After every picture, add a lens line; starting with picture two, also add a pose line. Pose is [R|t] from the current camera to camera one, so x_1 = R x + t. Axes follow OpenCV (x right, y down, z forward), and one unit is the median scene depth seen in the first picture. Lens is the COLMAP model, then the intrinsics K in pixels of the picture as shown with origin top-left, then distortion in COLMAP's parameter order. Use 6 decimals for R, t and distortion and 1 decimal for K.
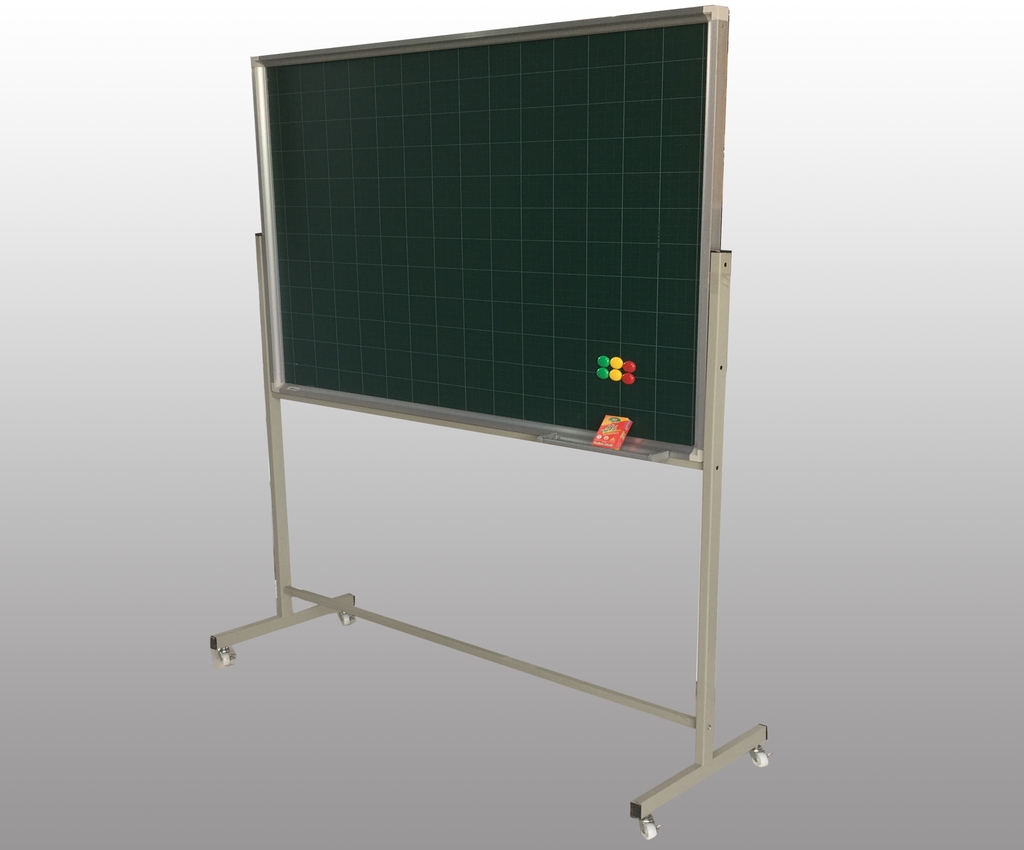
lens RADIAL K [[1207.3, 0, 512.0], [0, 1207.3, 425.0], [0, 0, 1]] dist [0.148036, 0.010187]
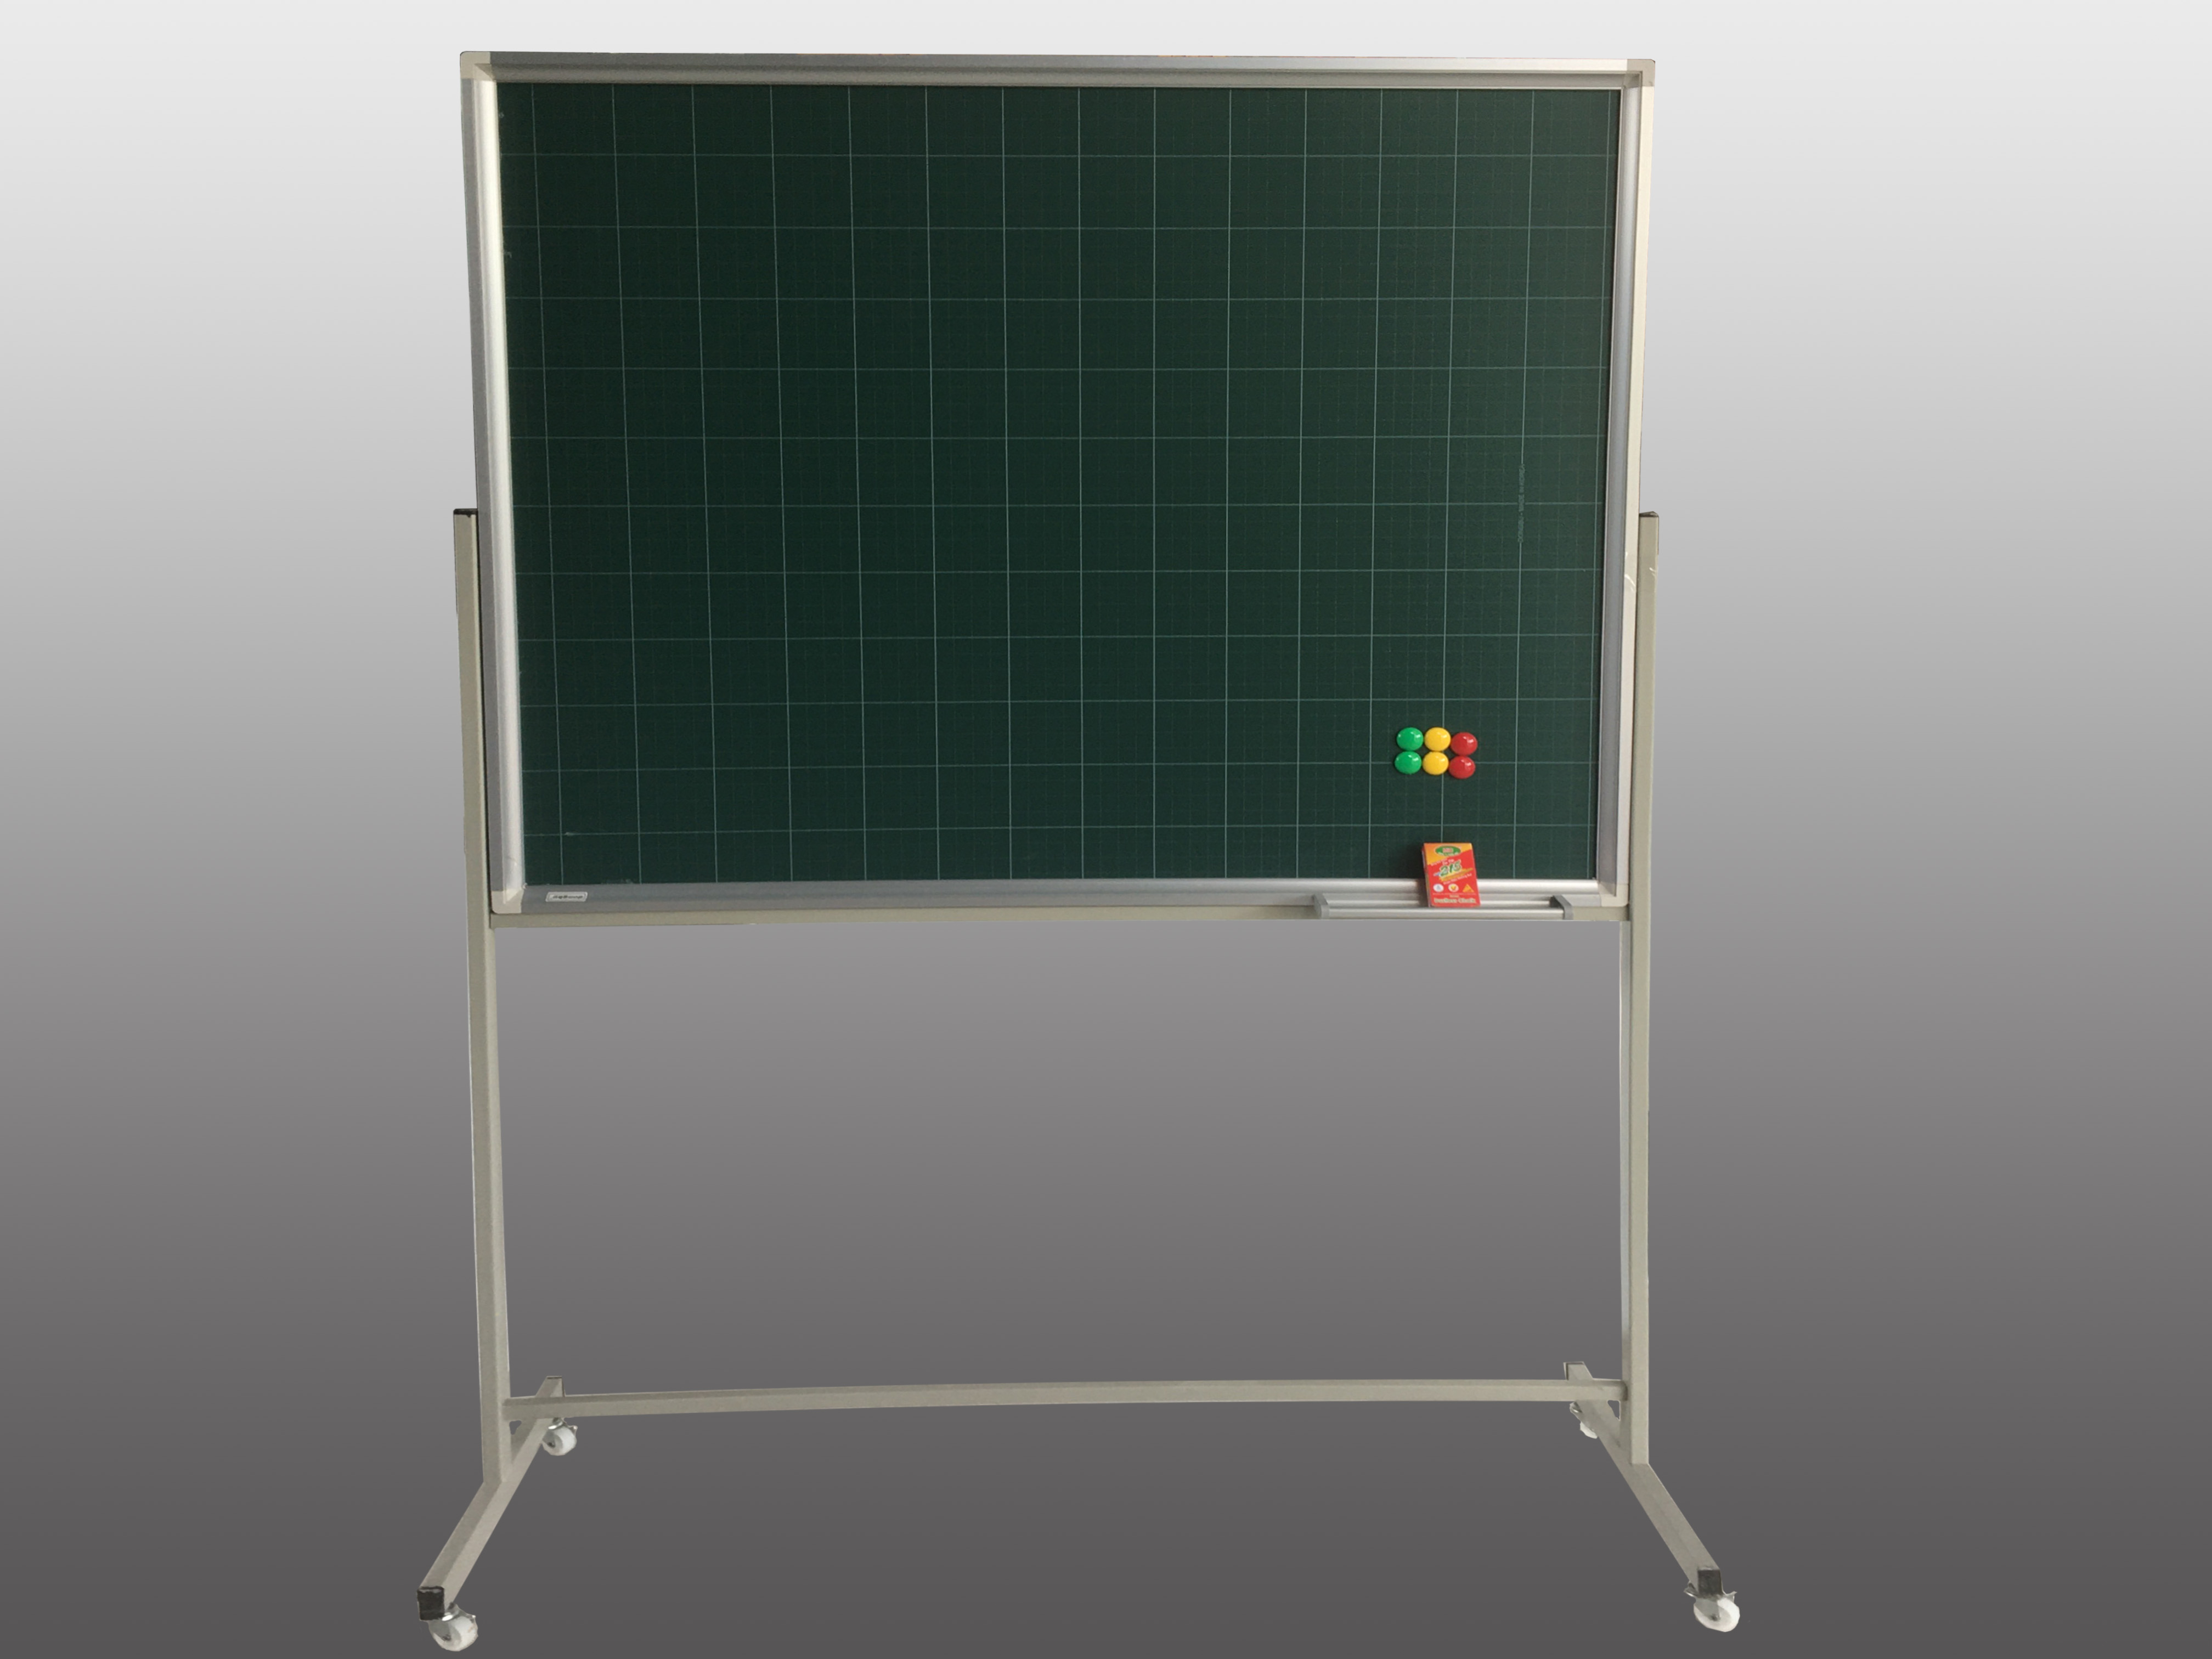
lens RADIAL K [[1982.5, 0, 1106.0], [0, 1982.5, 829.5], [0, 0, 1]] dist [-0.009161, -0.009743]
pose [[0.724147, -0.138195, 0.675657, -0.579708], [0.125900, 0.989744, 0.067500, -0.087149], [-0.678056, 0.036185, 0.734119, 0.482822]]
